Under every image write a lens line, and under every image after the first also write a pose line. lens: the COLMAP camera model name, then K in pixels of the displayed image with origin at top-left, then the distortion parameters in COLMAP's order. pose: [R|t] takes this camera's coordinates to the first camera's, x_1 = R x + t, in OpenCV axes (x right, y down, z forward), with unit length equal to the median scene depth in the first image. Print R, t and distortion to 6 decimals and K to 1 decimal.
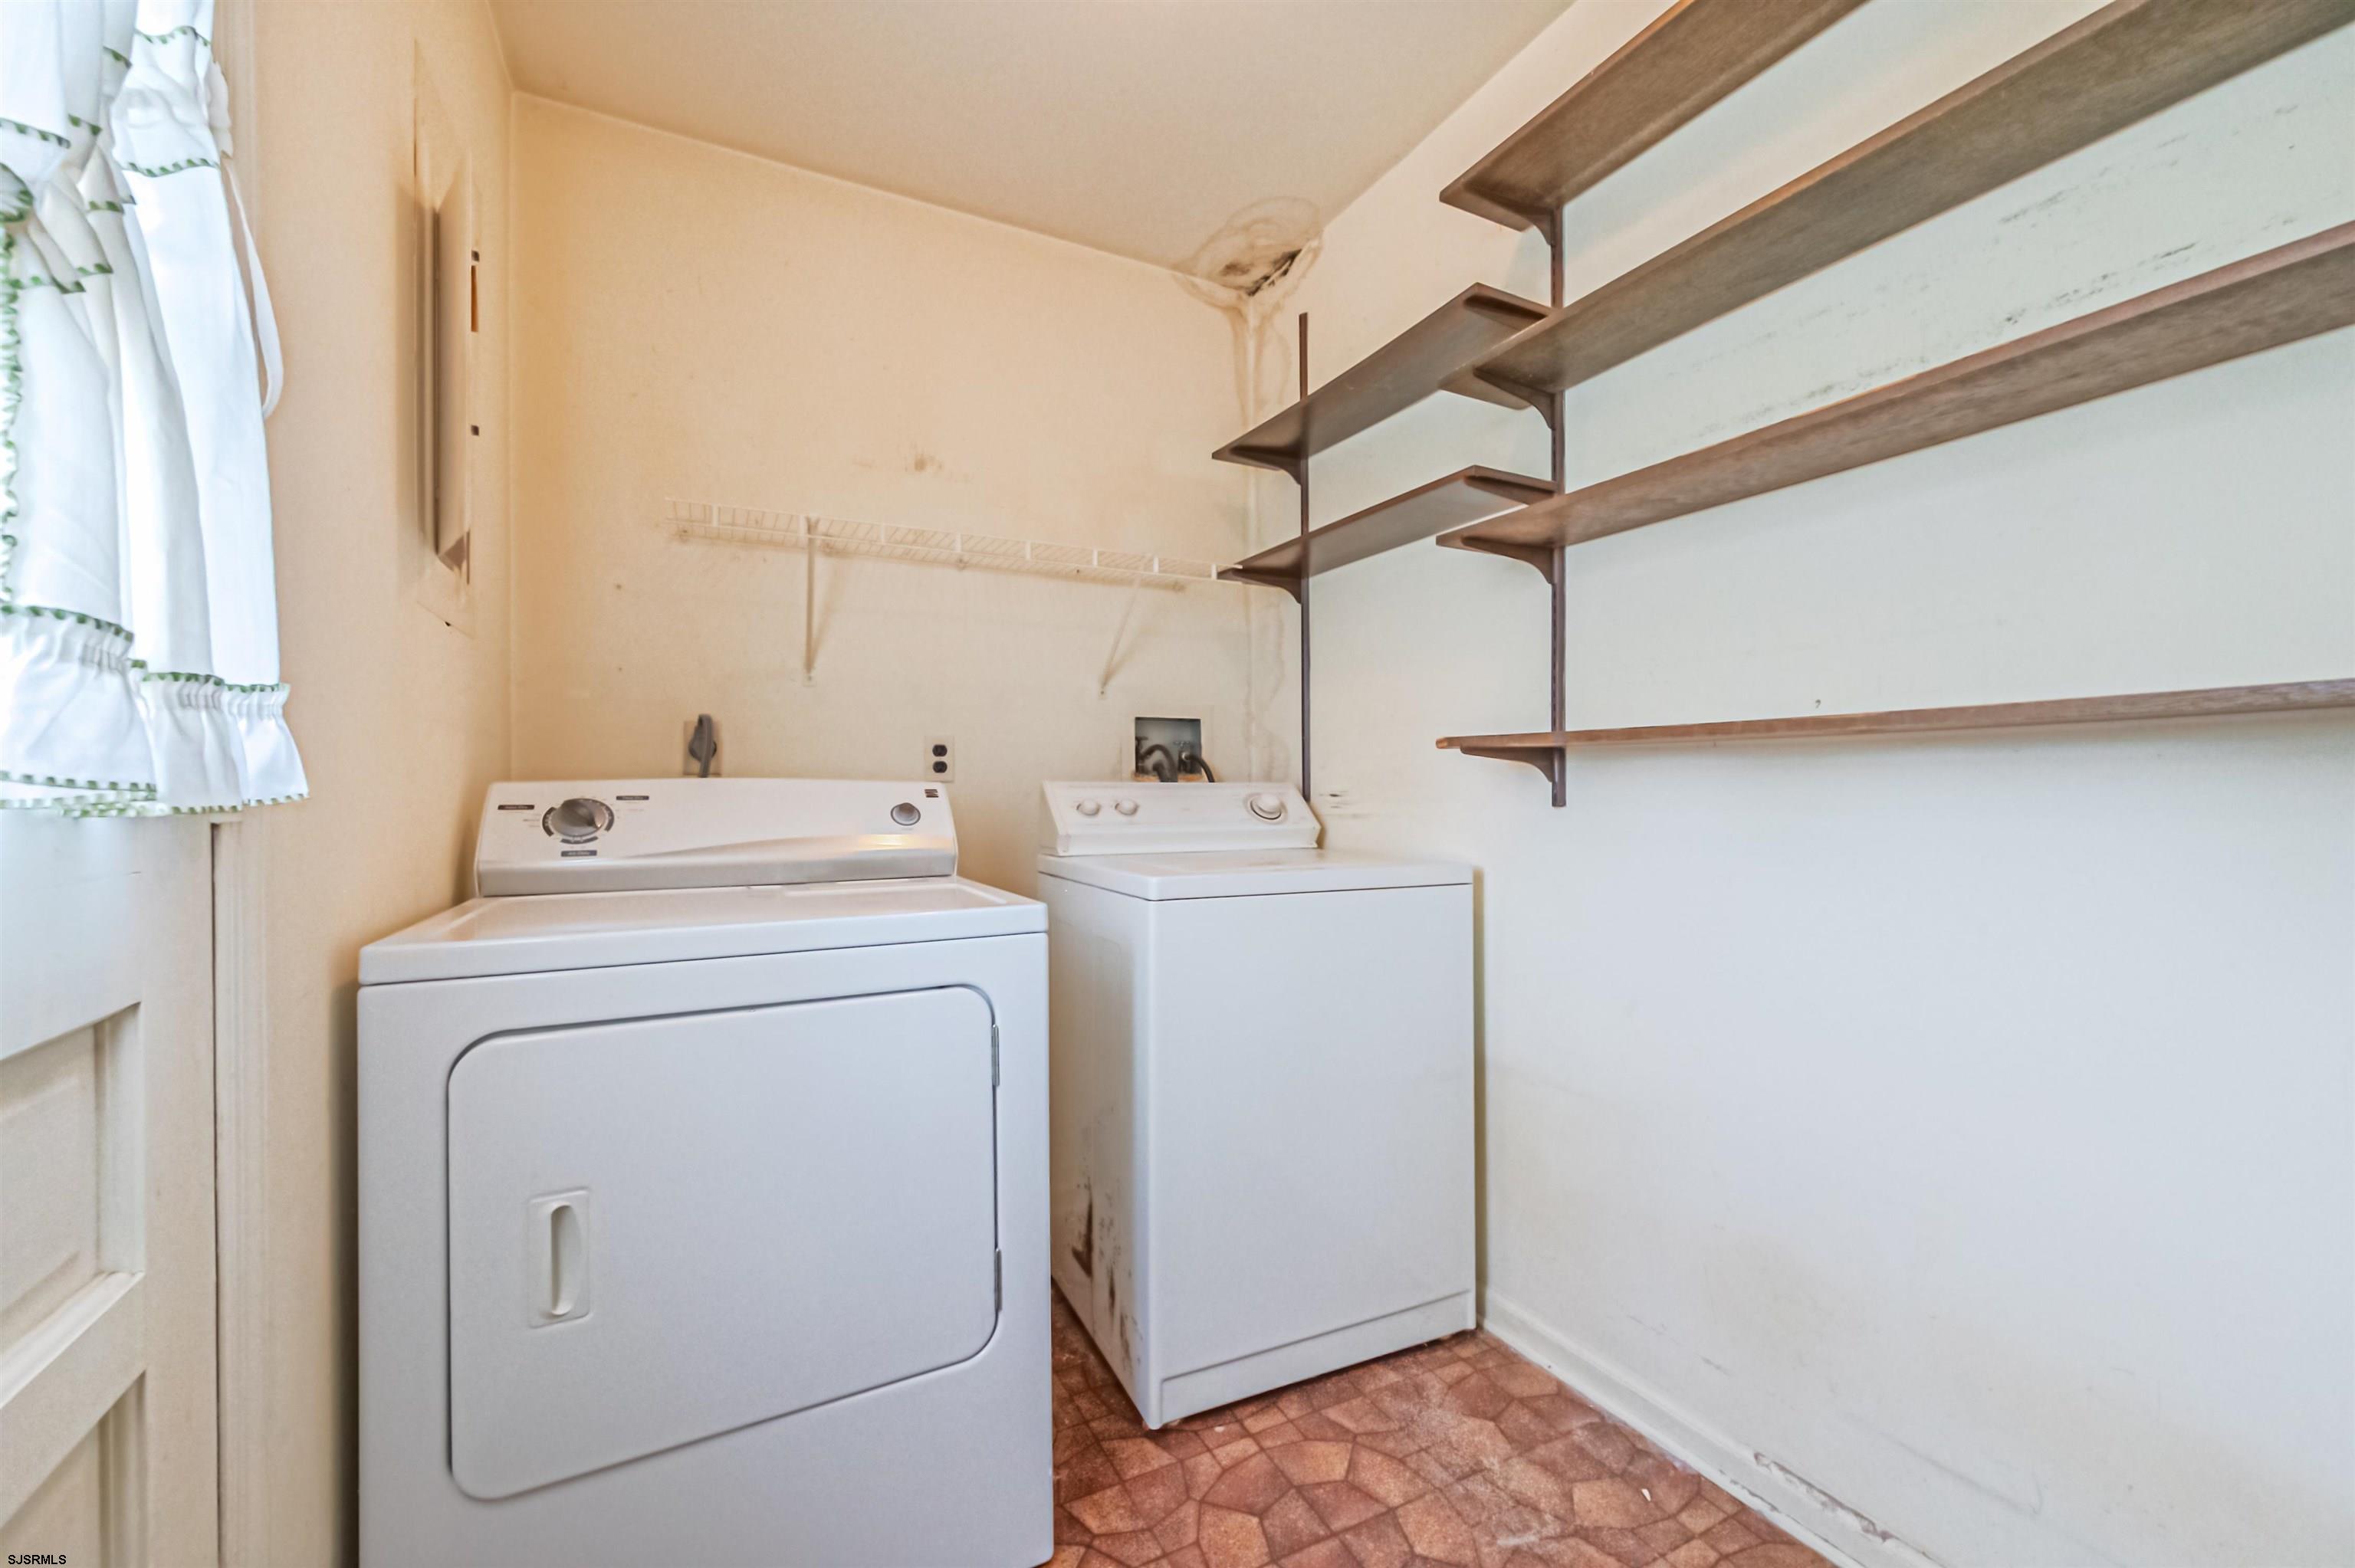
lens RADIAL K [[953.4, 0, 1176.3], [0, 953.4, 798.2], [0, 0, 1]] dist [-0.002385, 0.001582]
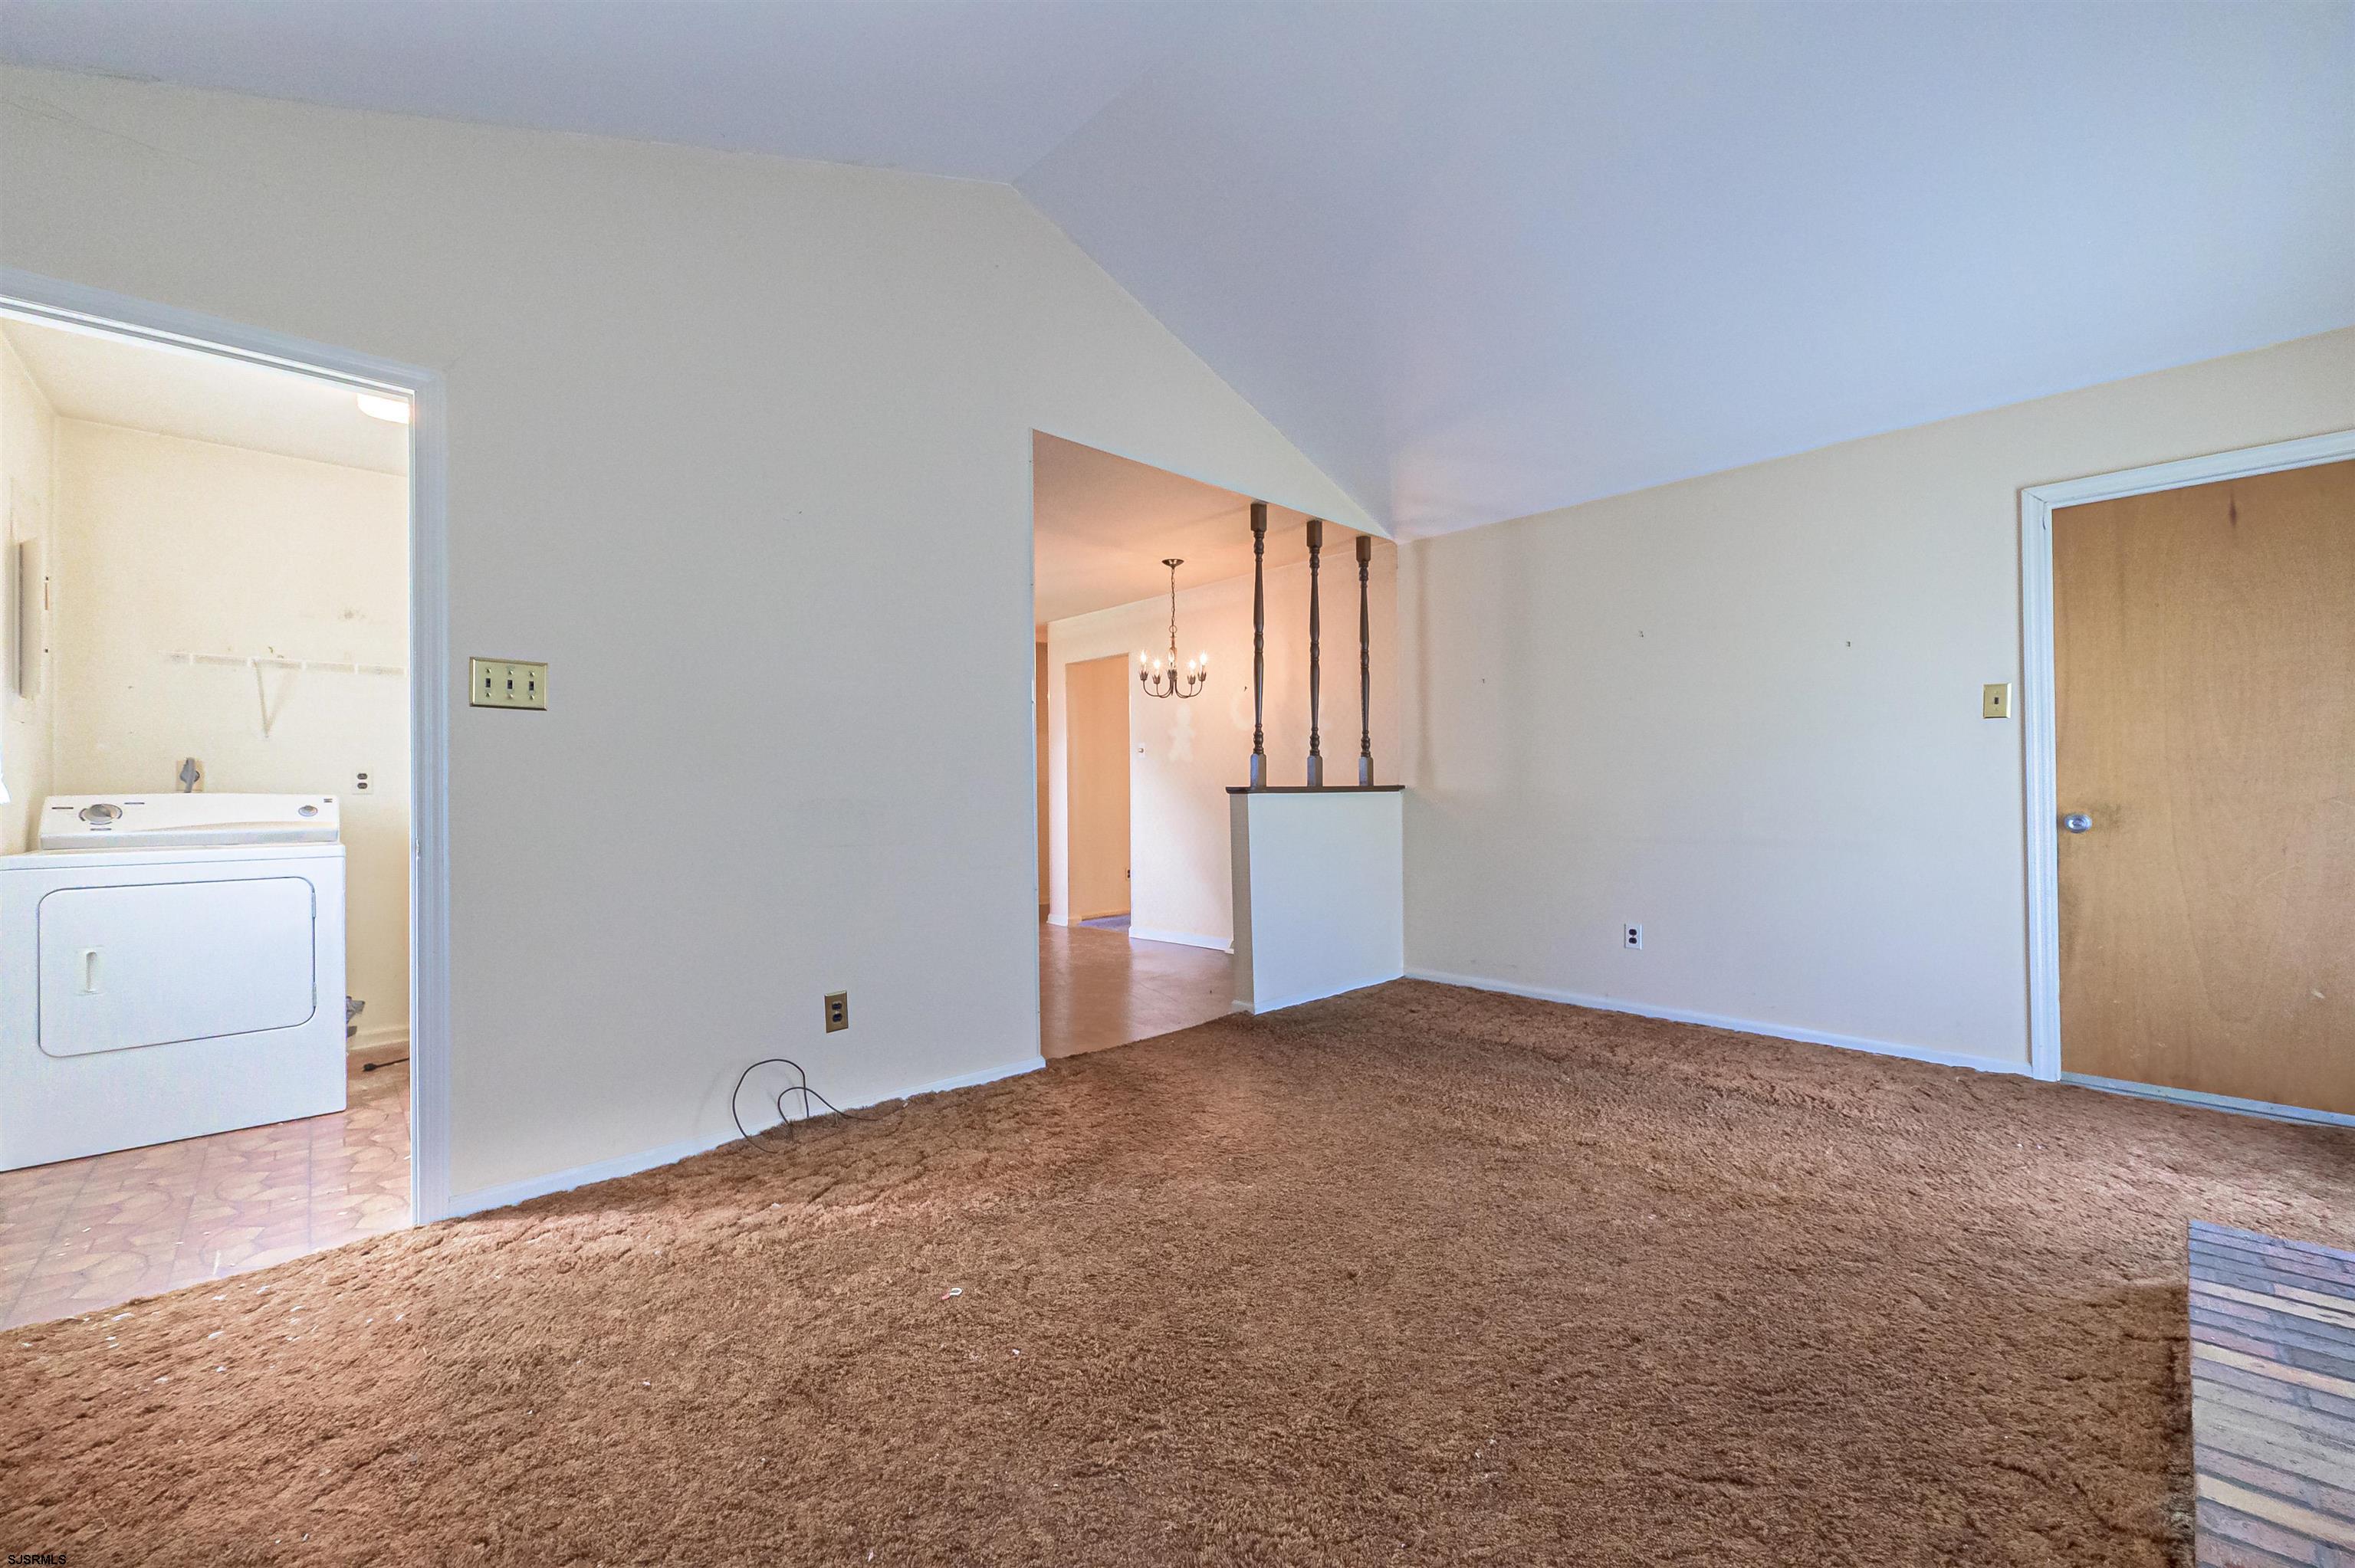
lens RADIAL K [[953.4, 0, 1178.0], [0, 953.4, 790.3], [0, 0, 1]] dist [-0.002385, 0.001582]
pose [[0.958648, -0.004626, 0.284558, 0.987624], [0.009455, 0.999834, -0.015600, 0.024937], [-0.284439, 0.017646, 0.958532, -1.586739]]
